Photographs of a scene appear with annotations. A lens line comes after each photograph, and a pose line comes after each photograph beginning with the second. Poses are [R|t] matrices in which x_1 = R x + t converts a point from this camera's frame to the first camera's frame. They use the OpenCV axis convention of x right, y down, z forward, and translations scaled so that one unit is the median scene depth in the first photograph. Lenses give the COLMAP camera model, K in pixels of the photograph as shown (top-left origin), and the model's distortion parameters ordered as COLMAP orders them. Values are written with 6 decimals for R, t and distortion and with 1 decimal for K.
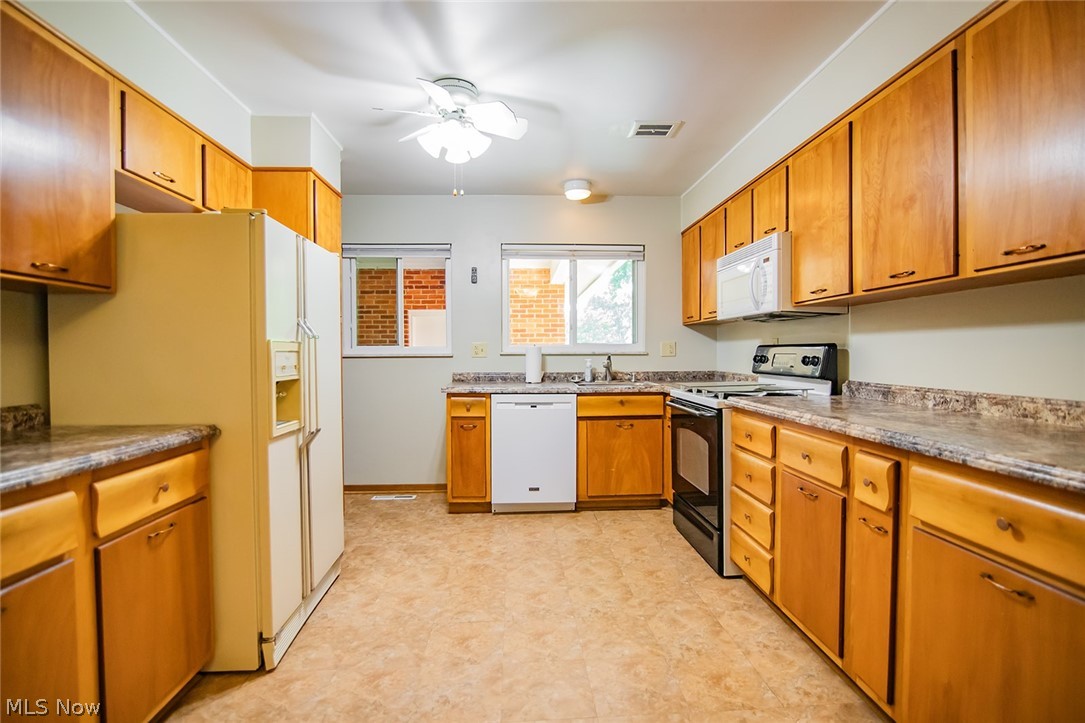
lens RADIAL K [[503.2, 0, 542.5], [0, 503.2, 361.5], [0, 0, 1]] dist [-0.018941, 0.000599]
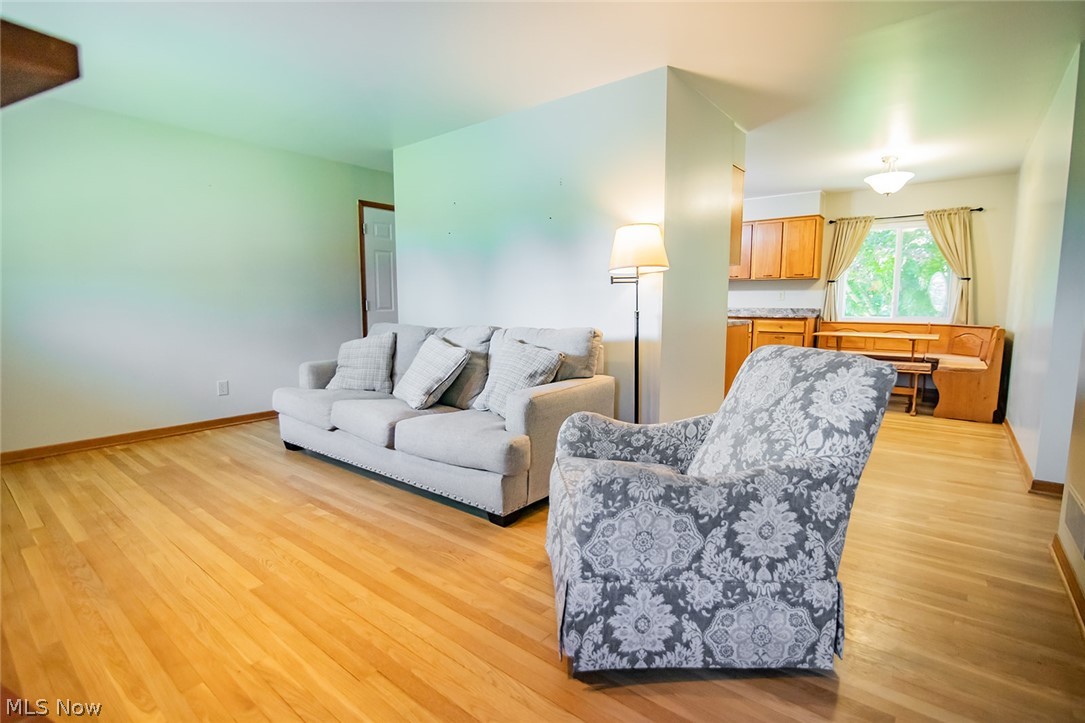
lens RADIAL K [[516.6, 0, 544.7], [0, 516.6, 361.1], [0, 0, 1]] dist [-0.019682, 0.001419]
pose [[0.661937, -0.080060, 0.745272, -2.316863], [0.009891, 0.995126, 0.098114, 0.049382], [-0.749494, -0.057574, 0.659503, -0.398325]]
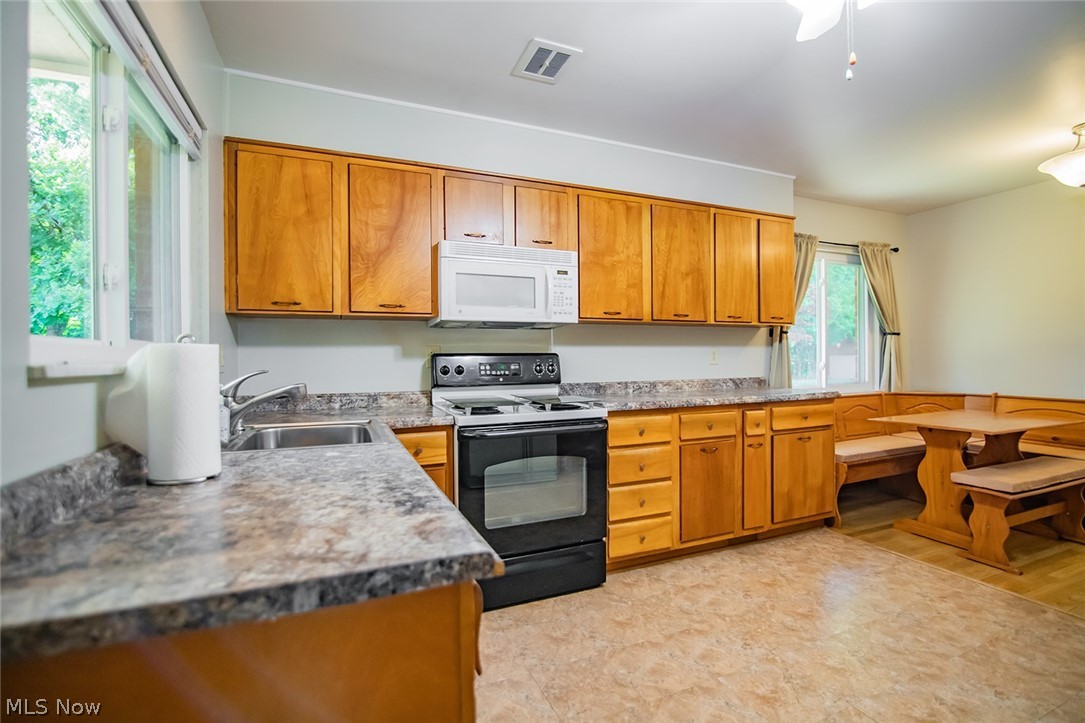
lens RADIAL K [[495.7, 0, 546.1], [0, 495.7, 360.8], [0, 0, 1]] dist [-0.019538, 0.001038]
pose [[-0.348705, 0.003096, 0.937228, -0.539718], [0.028658, 0.999562, 0.007360, -0.027962], [-0.936794, 0.029425, -0.348641, 1.474721]]
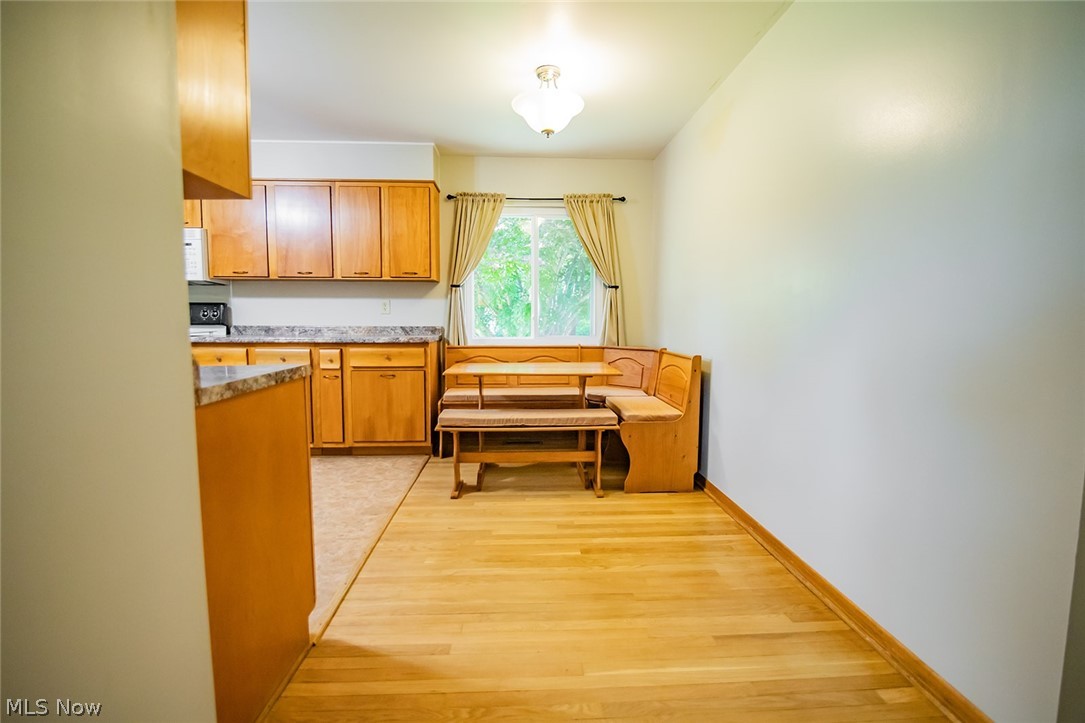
lens RADIAL K [[509.8, 0, 542.5], [0, 509.8, 361.5], [0, 0, 1]] dist [-0.013483, 0.000123]
pose [[-0.003203, -0.079299, 0.996846, -1.120204], [0.014173, 0.996747, 0.079337, 0.039009], [-0.999894, 0.014383, -0.002068, -0.033592]]
